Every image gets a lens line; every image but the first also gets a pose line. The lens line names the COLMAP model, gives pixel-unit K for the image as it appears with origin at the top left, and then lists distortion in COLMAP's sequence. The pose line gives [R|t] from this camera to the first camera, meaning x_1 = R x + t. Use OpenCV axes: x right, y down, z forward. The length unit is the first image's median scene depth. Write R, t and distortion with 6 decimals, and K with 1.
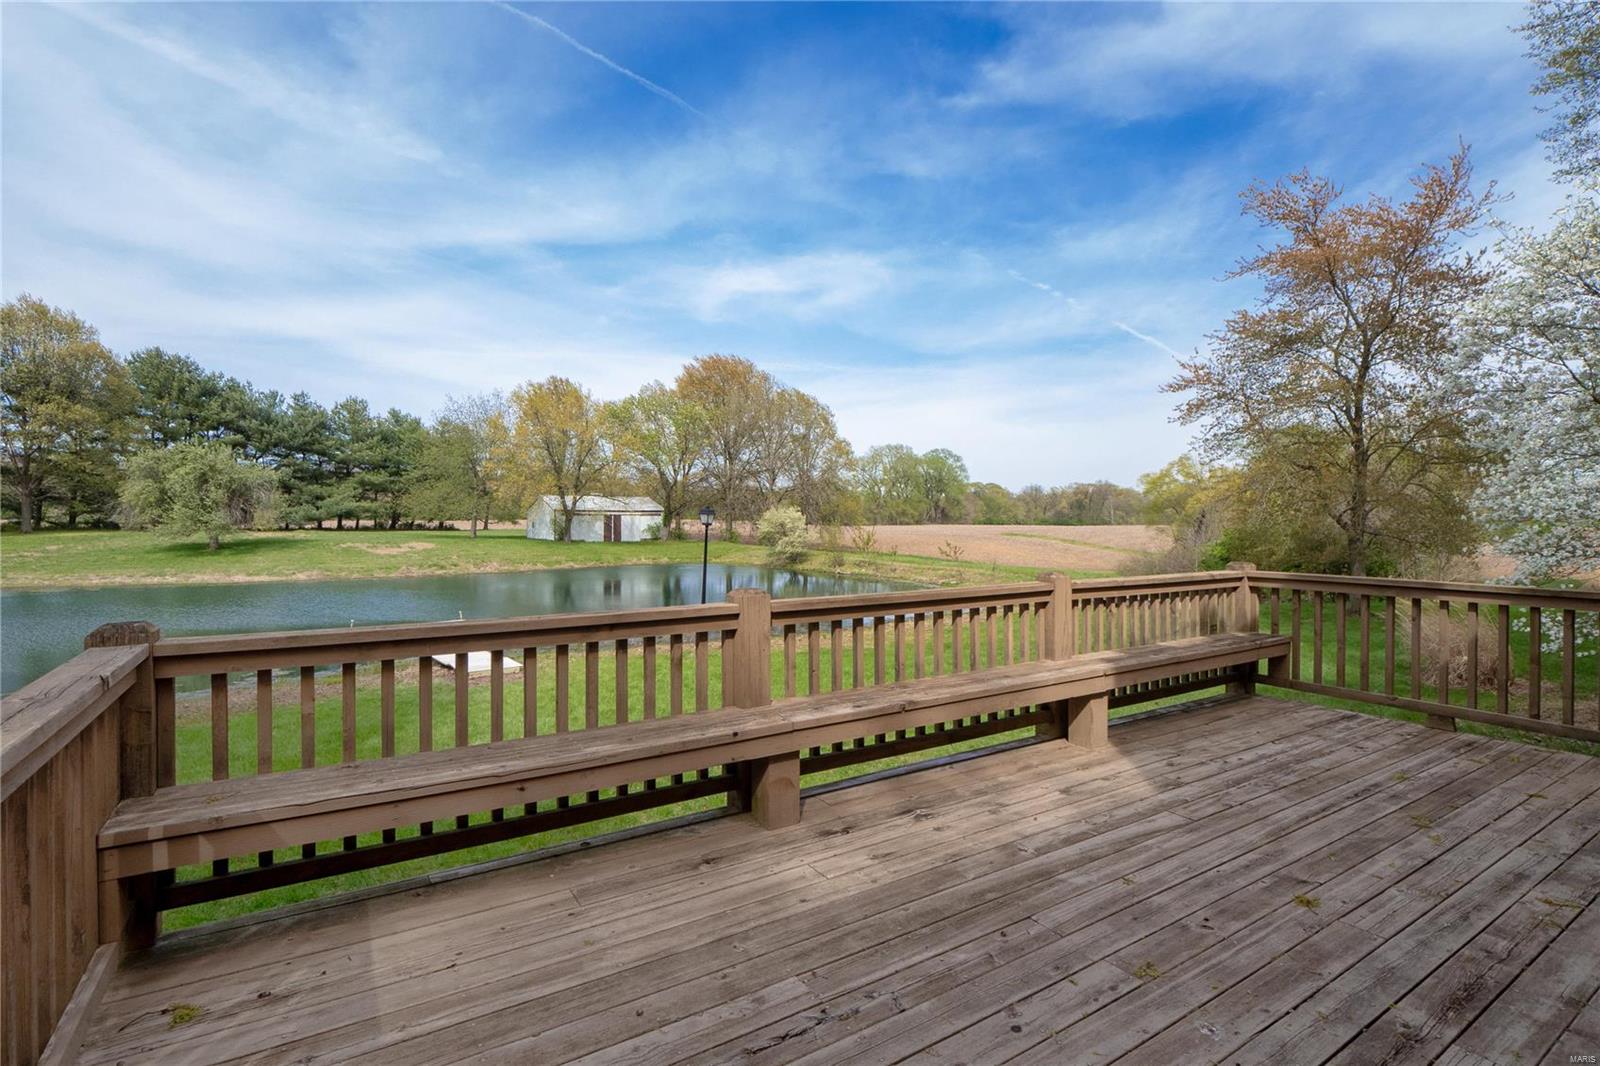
lens RADIAL K [[759.2, 0, 792.8], [0, 759.2, 526.2], [0, 0, 1]] dist [-0.005647, -0.000132]
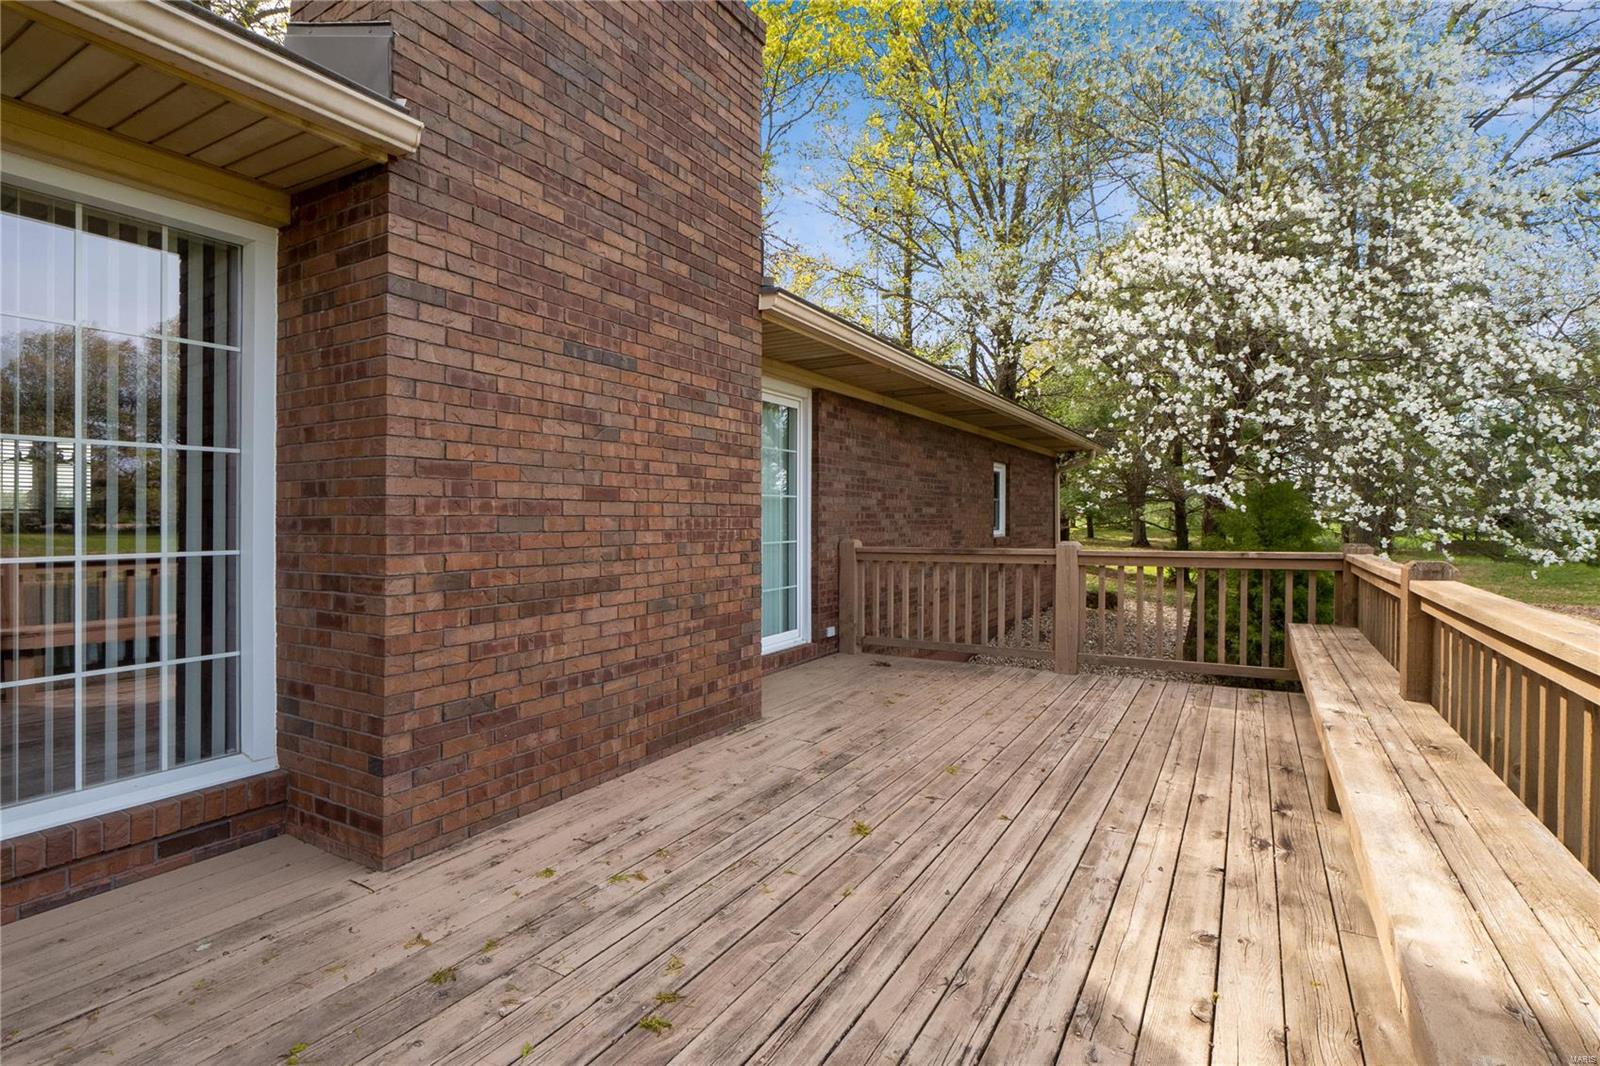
lens RADIAL K [[759.2, 0, 801.6], [0, 759.2, 523.9], [0, 0, 1]] dist [-0.005647, -0.000132]
pose [[-0.888539, 0.002978, -0.458792, 1.089884], [-0.004245, 0.999883, 0.014710, 0.040876], [0.458782, 0.015018, -0.888422, 1.669878]]
